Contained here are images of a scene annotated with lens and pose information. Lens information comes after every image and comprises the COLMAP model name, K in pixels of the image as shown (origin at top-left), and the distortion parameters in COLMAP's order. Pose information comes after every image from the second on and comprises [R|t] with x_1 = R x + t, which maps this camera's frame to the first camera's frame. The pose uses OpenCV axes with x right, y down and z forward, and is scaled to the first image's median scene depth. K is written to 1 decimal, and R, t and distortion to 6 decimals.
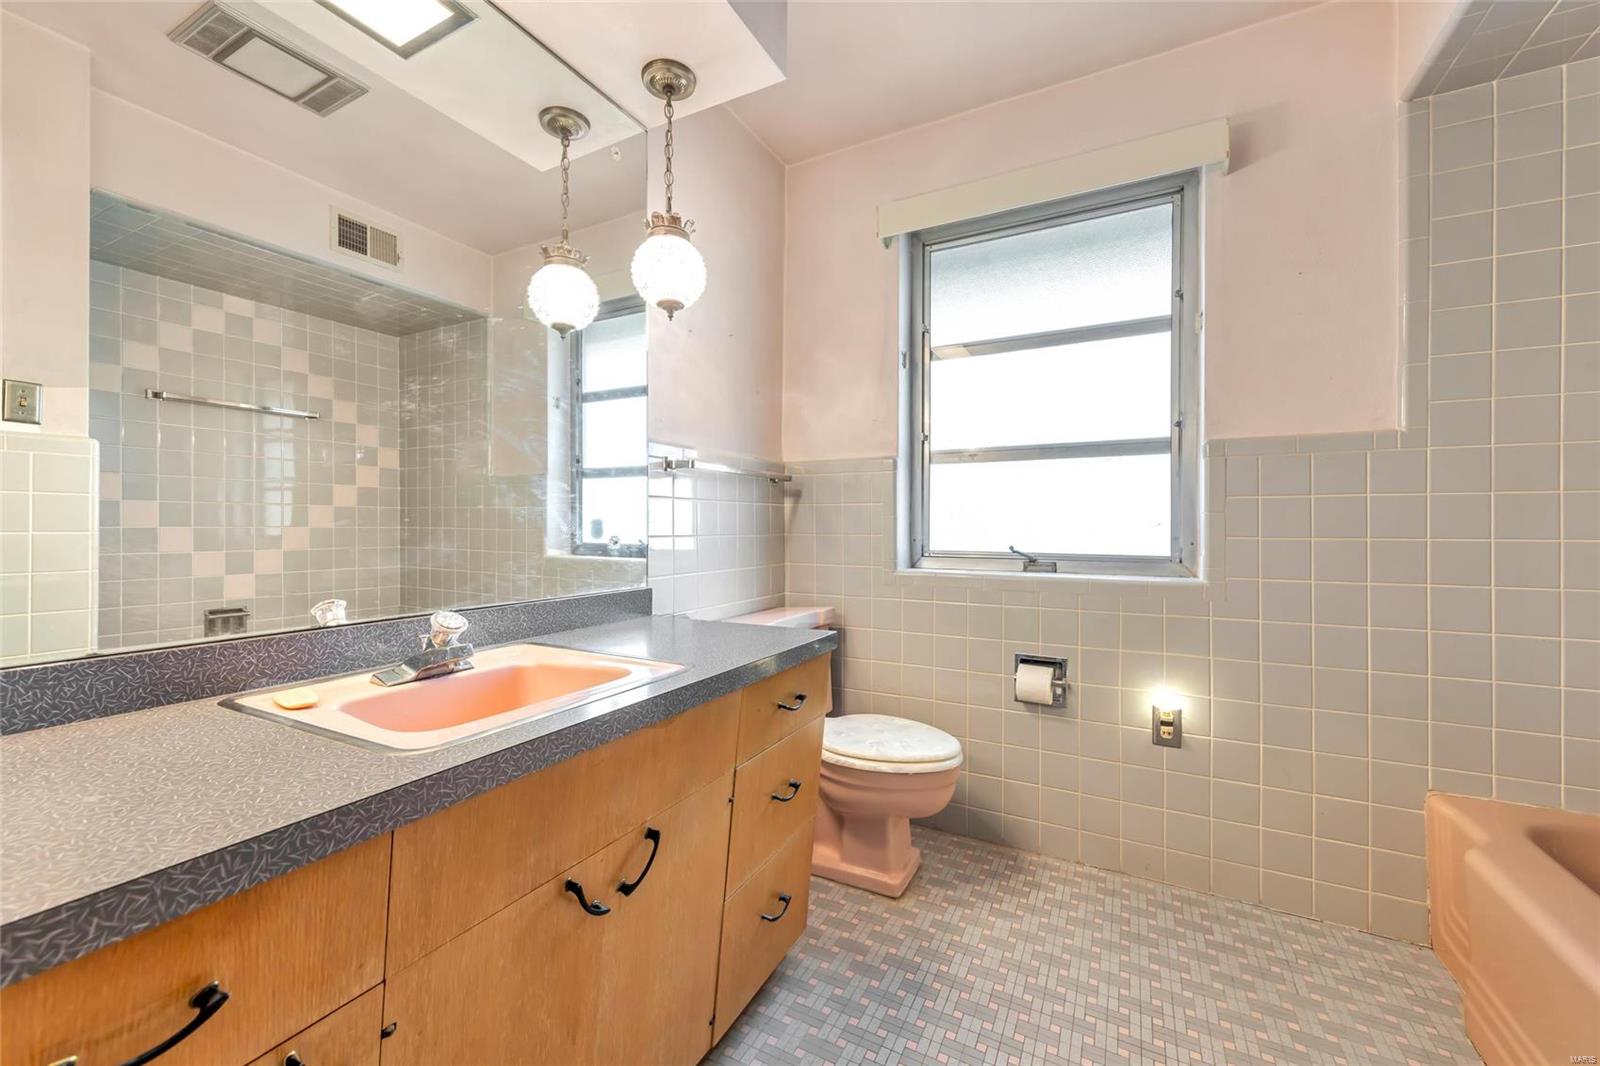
lens RADIAL K [[628.6, 0, 805.7], [0, 628.6, 526.7], [0, 0, 1]] dist [0.001632, 0.000075]
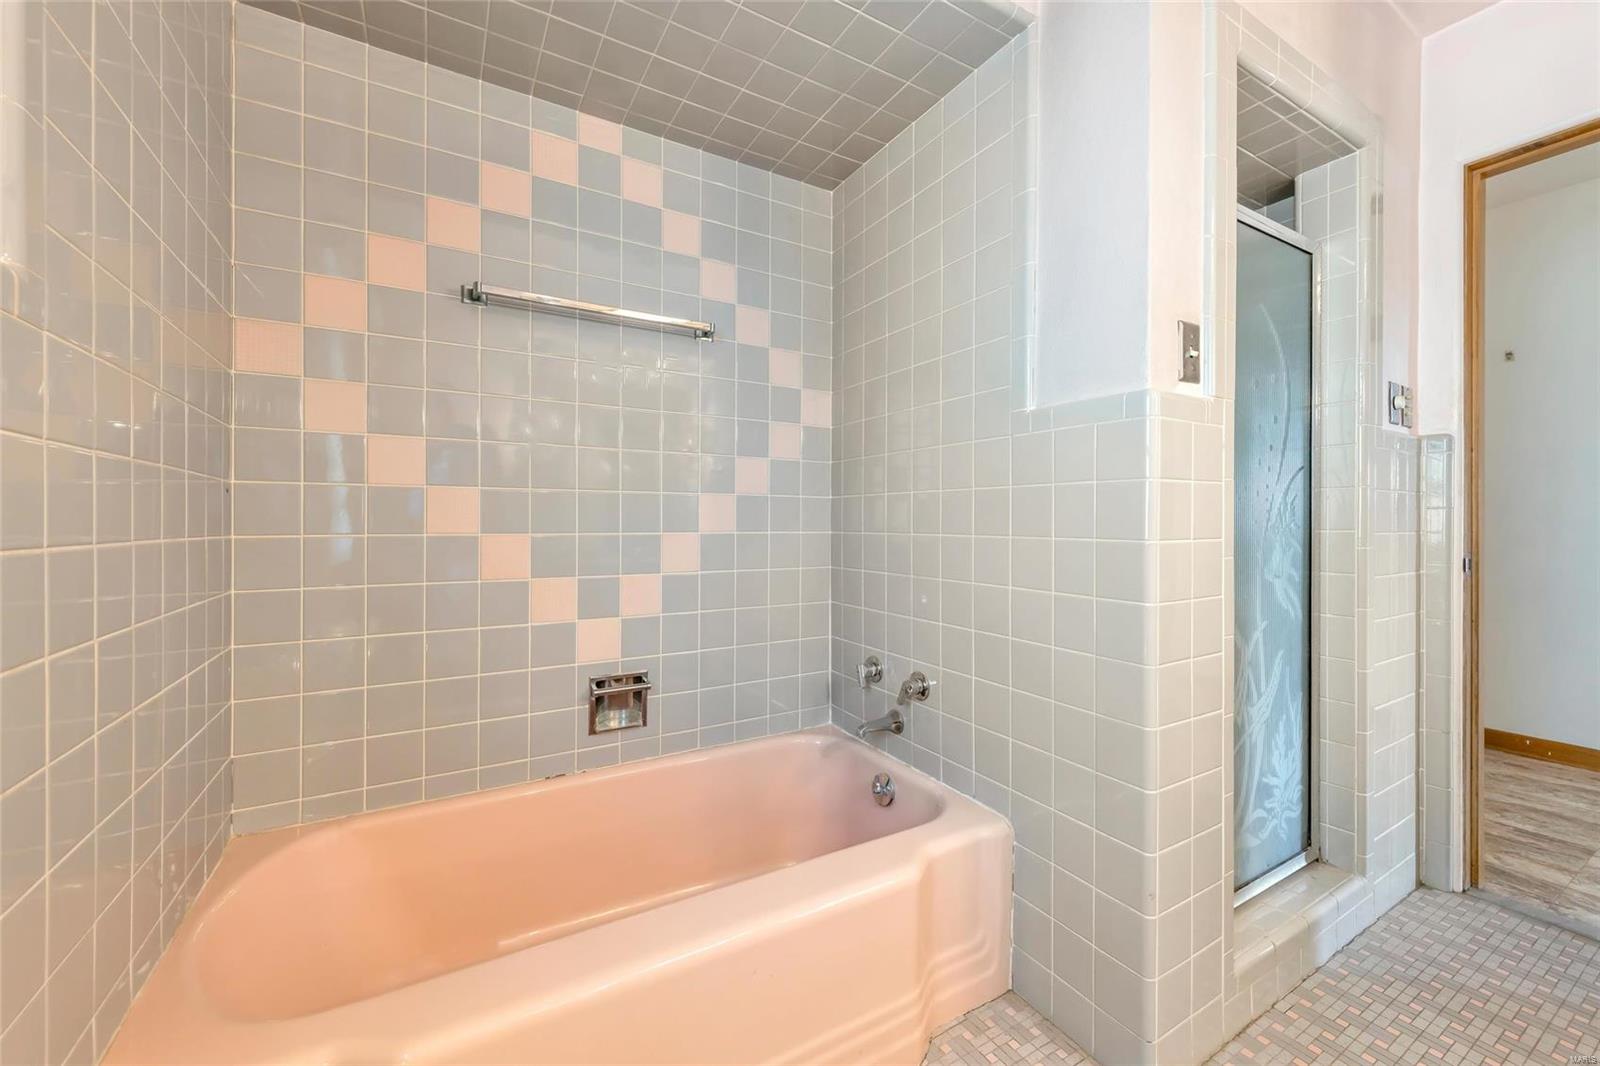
lens RADIAL K [[628.6, 0, 798.0], [0, 628.6, 530.3], [0, 0, 1]] dist [0.001632, 0.000075]
pose [[0.848782, 0.002340, -0.528737, -0.426463], [-0.004327, 0.999987, -0.002520, -0.001769], [0.528725, 0.004427, 0.848782, 0.580569]]
